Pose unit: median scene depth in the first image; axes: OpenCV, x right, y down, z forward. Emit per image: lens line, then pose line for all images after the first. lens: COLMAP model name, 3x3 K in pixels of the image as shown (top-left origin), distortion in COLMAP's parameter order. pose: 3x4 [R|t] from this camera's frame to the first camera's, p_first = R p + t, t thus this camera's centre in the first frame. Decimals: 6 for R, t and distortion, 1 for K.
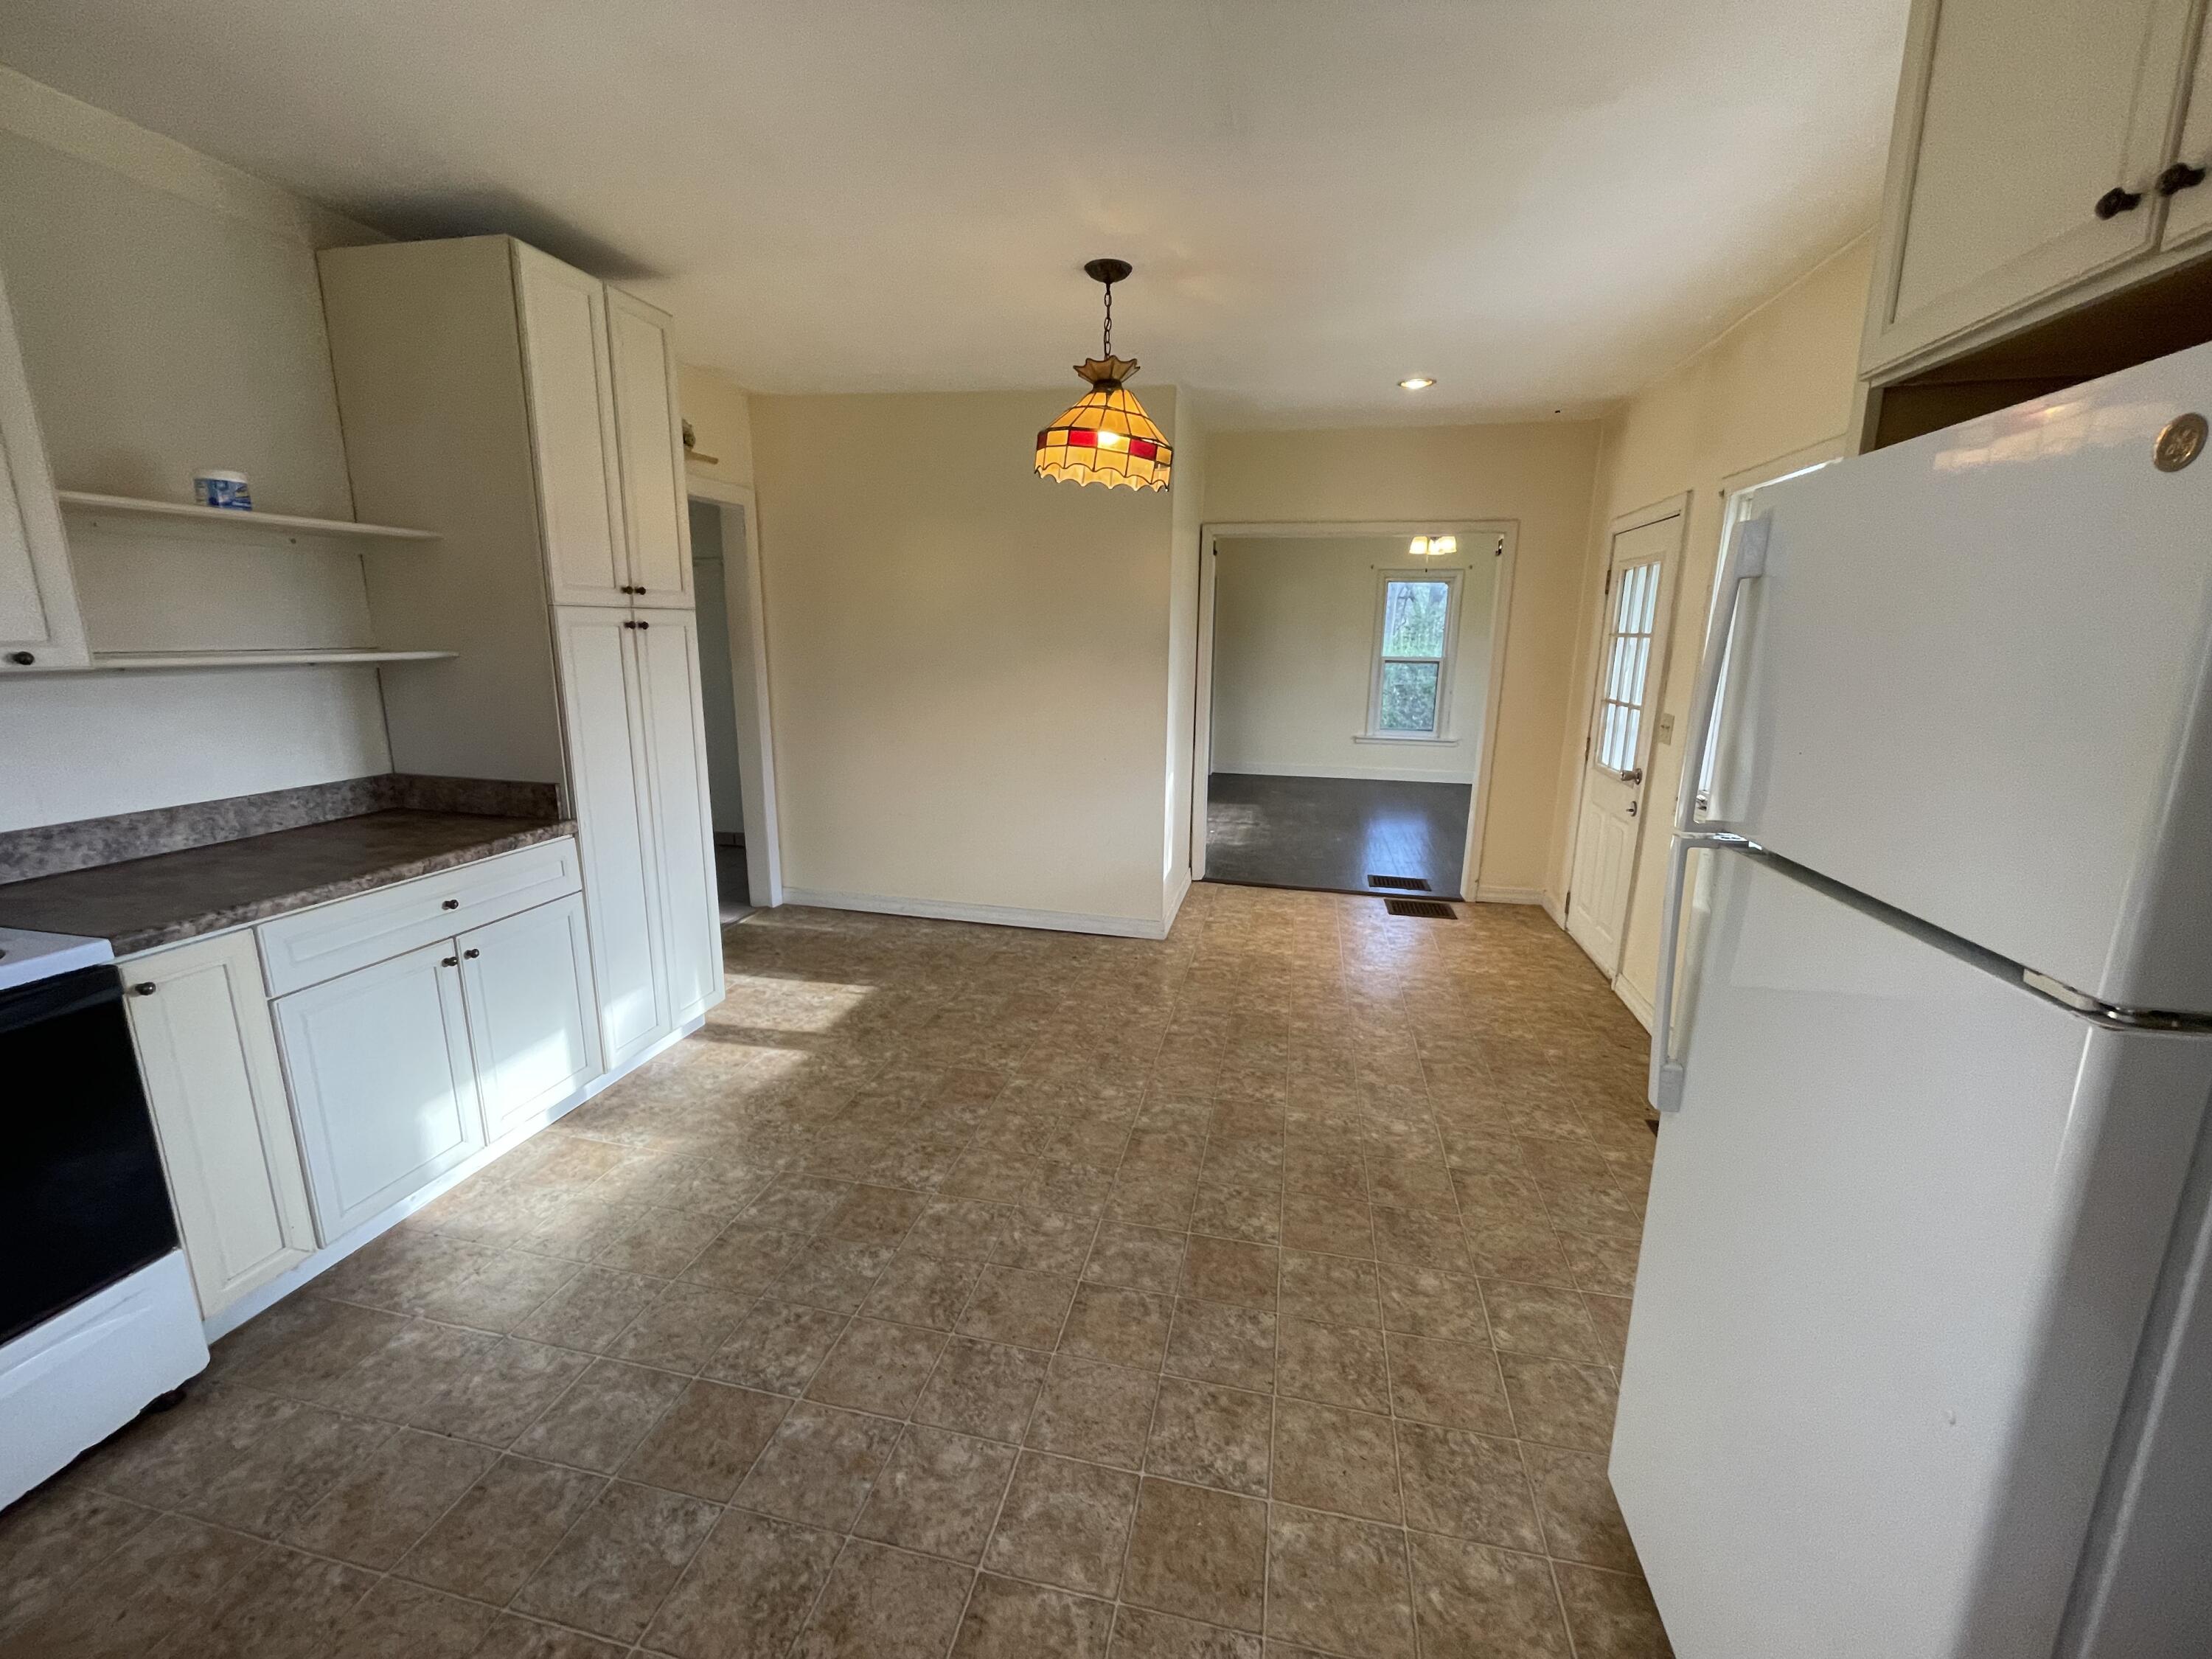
lens RADIAL K [[899.5, 0, 1113.8], [0, 899.5, 843.5], [0, 0, 1]] dist [-0.002958, 0.000109]
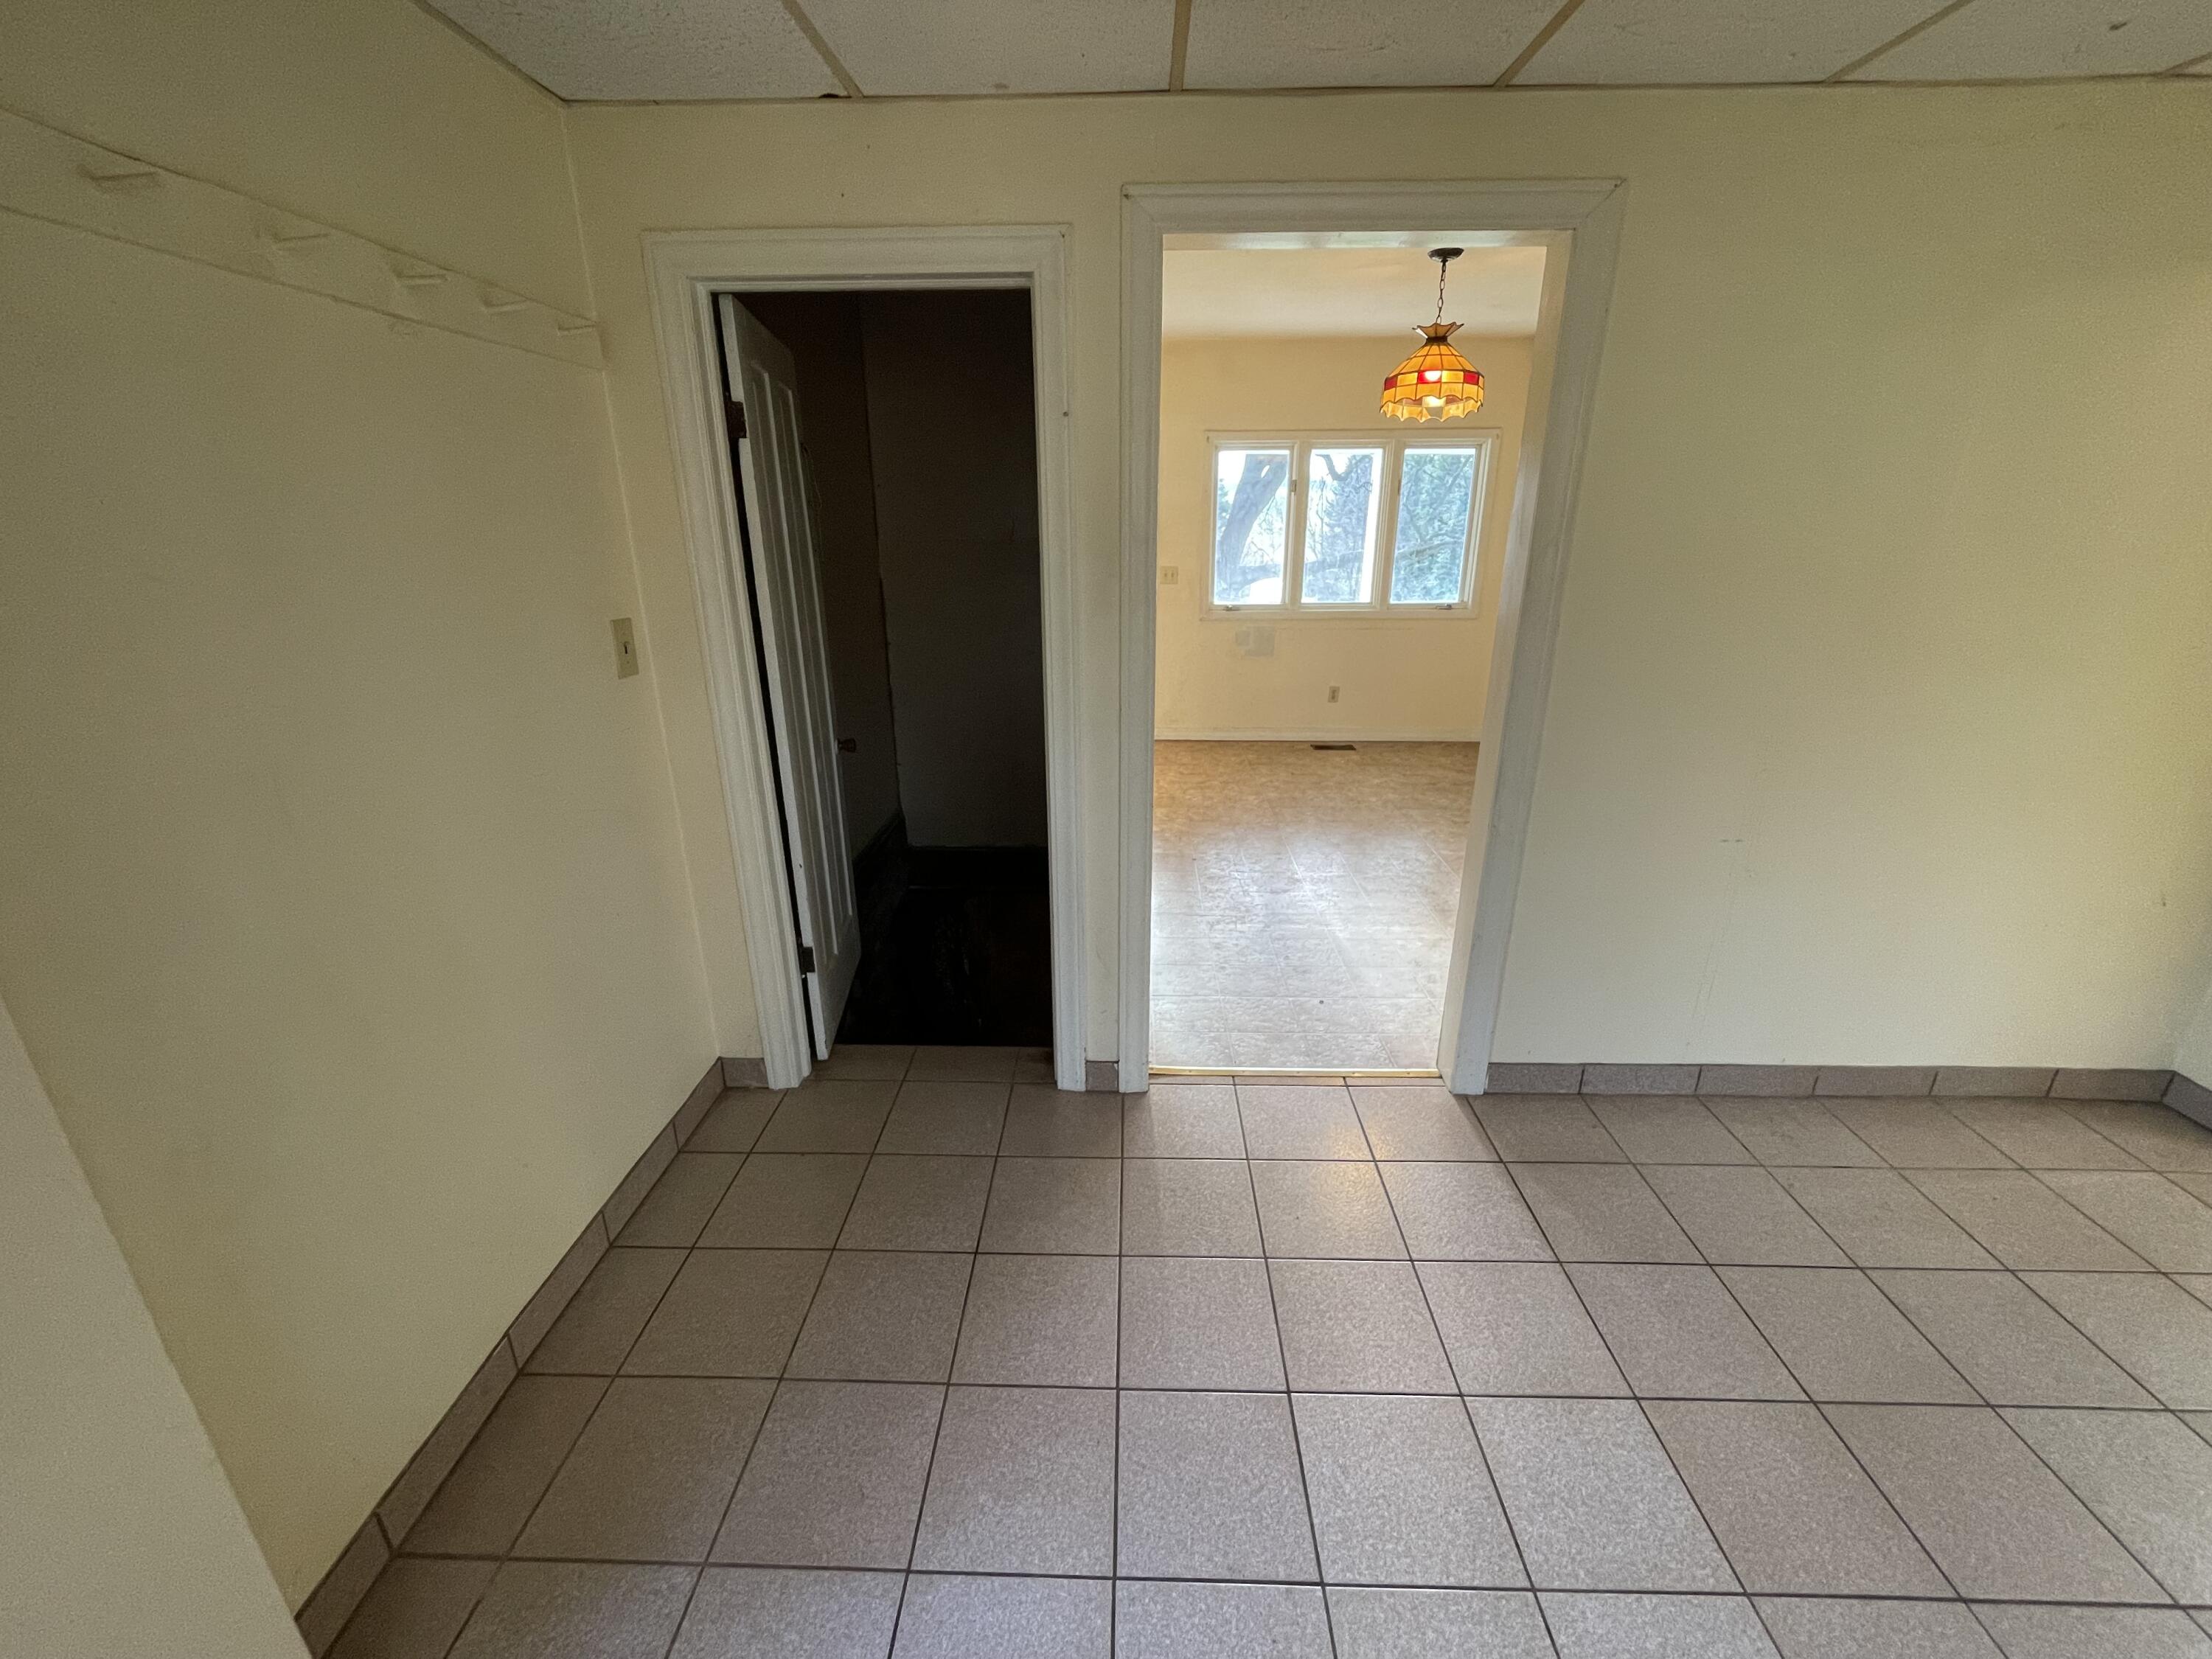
lens RADIAL K [[899.5, 0, 1102.9], [0, 899.5, 823.0], [0, 0, 1]] dist [-0.002958, 0.000109]
pose [[-0.176515, -0.329161, 0.927629, -2.002329], [0.229897, 0.902574, 0.364017, -0.631896], [-0.957074, 0.277513, -0.083645, 2.485755]]
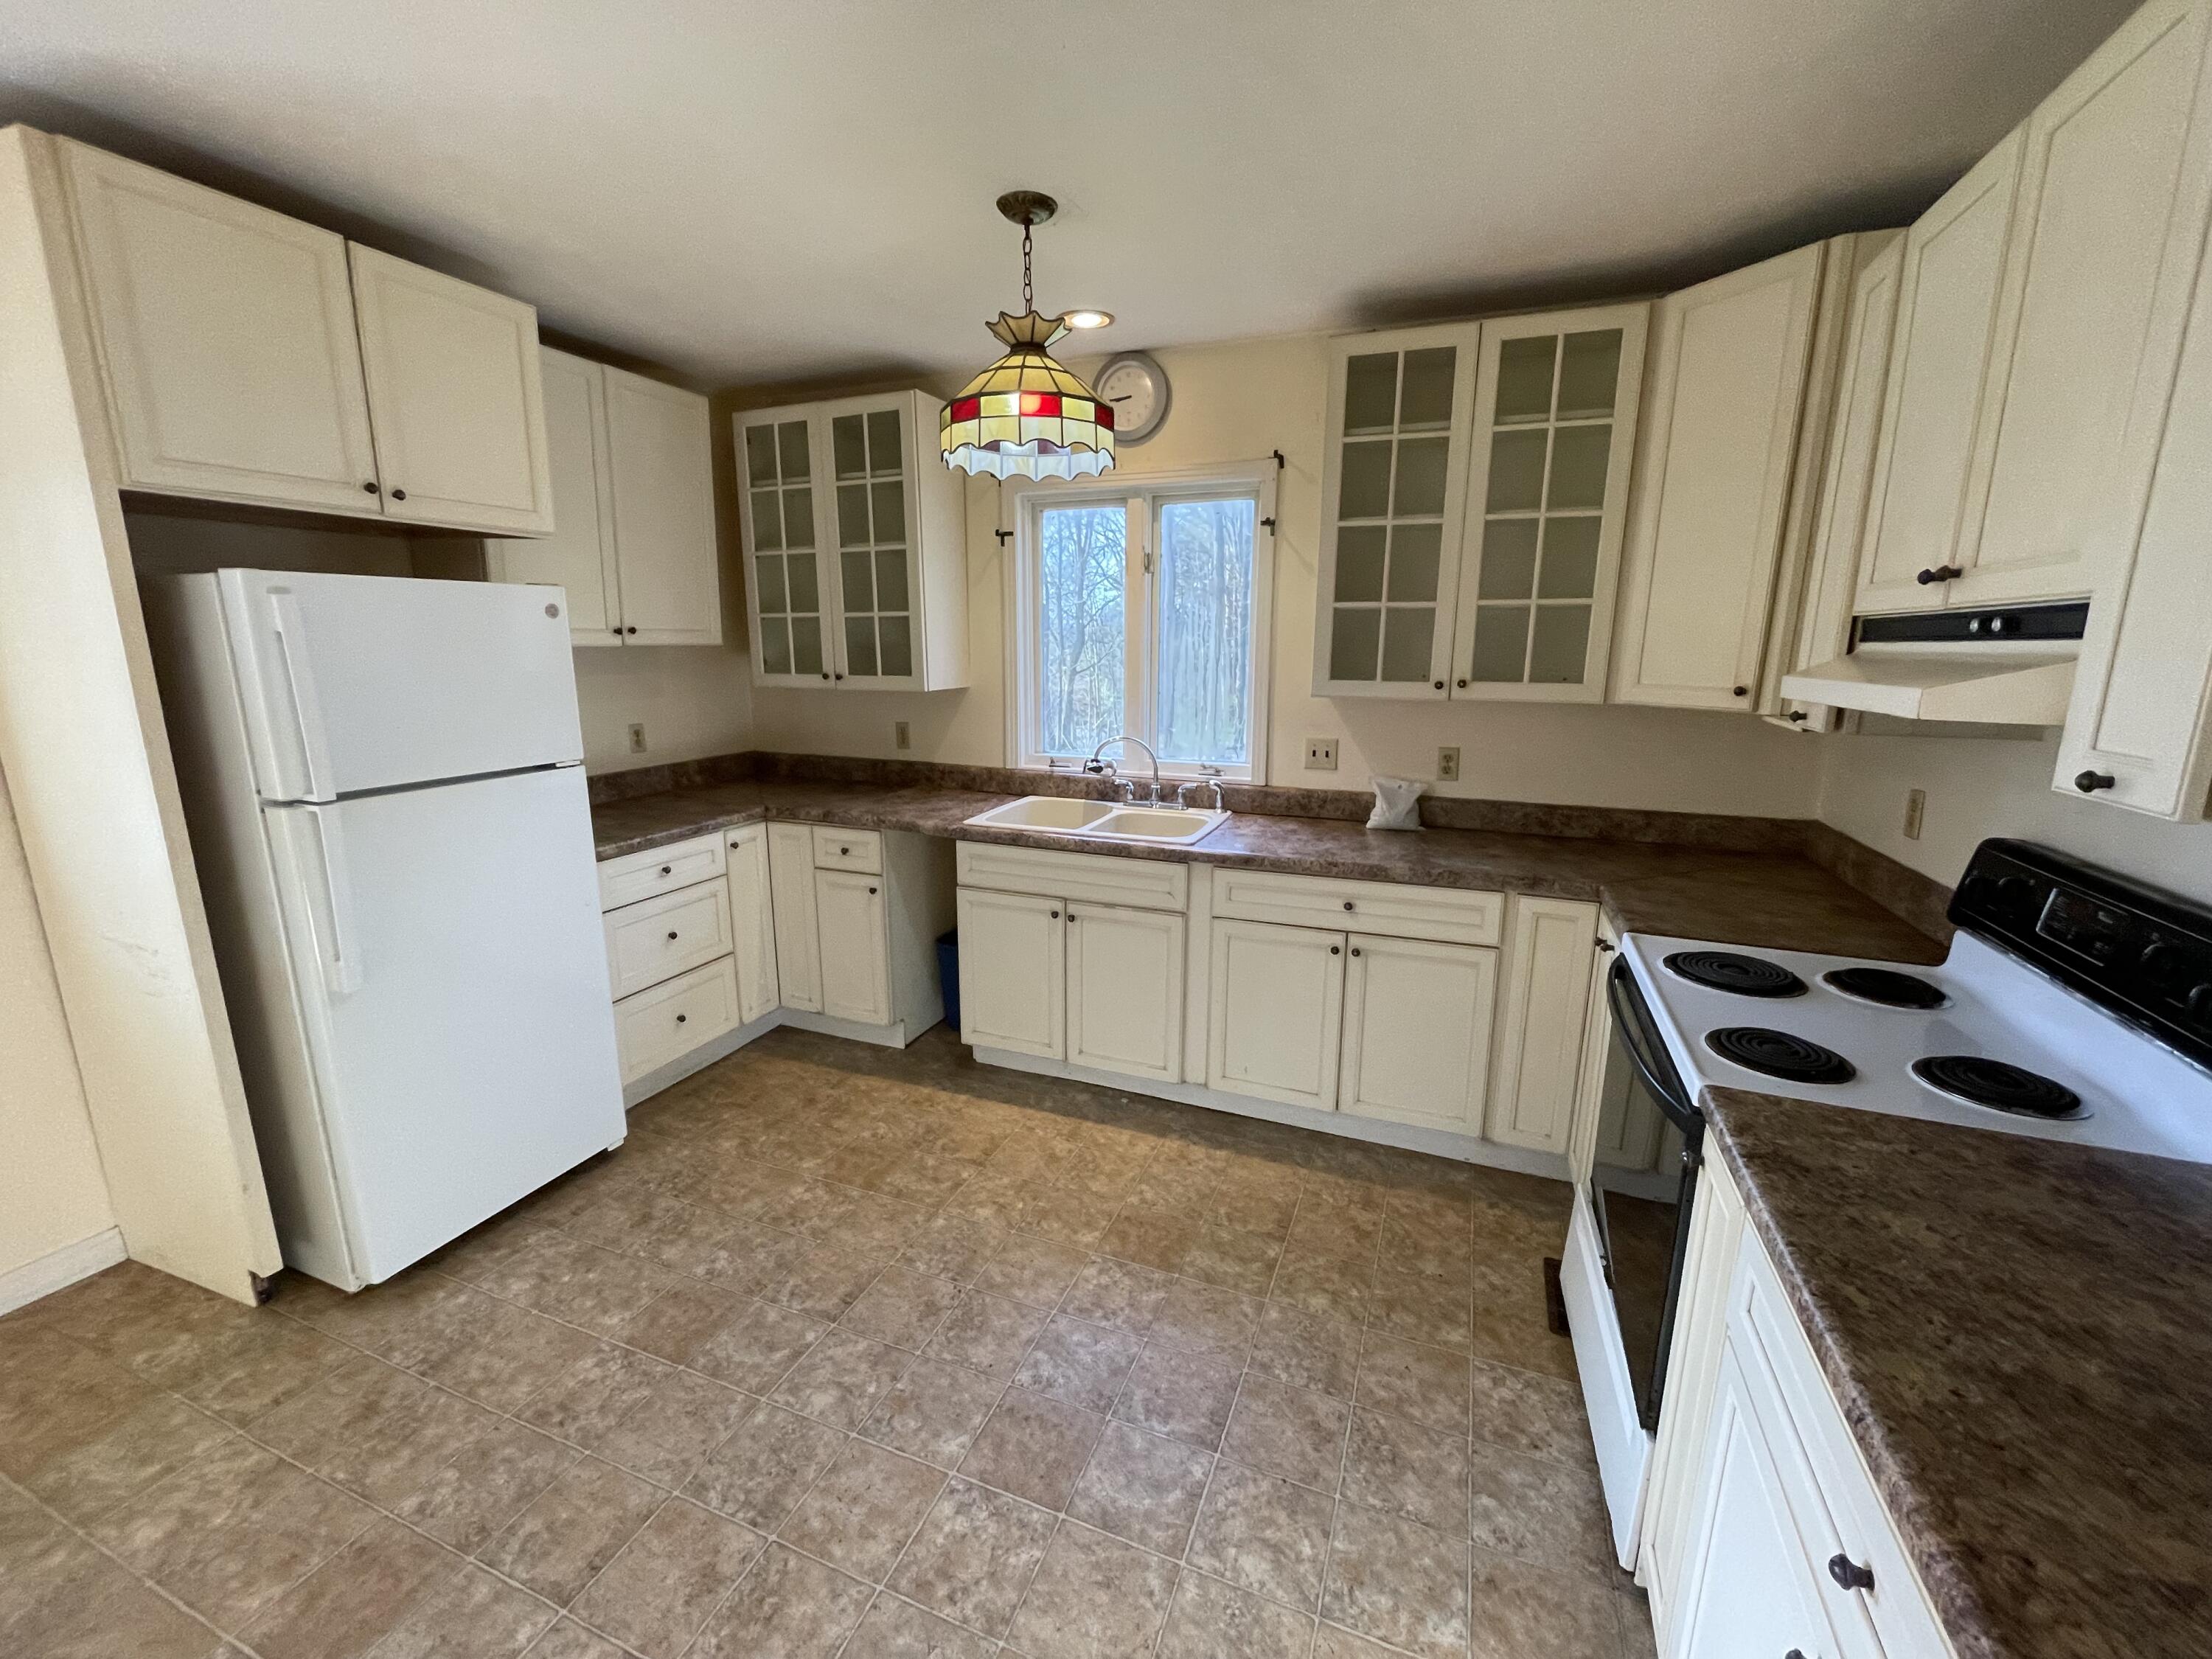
lens RADIAL K [[899.5, 0, 1108.3], [0, 899.5, 825.7], [0, 0, 1]] dist [-0.002958, 0.000109]
pose [[-0.984999, -0.050656, 0.164959, -0.575874], [0.023764, 0.907016, 0.420425, -0.372604], [-0.170918, 0.418038, -0.892206, 1.388271]]
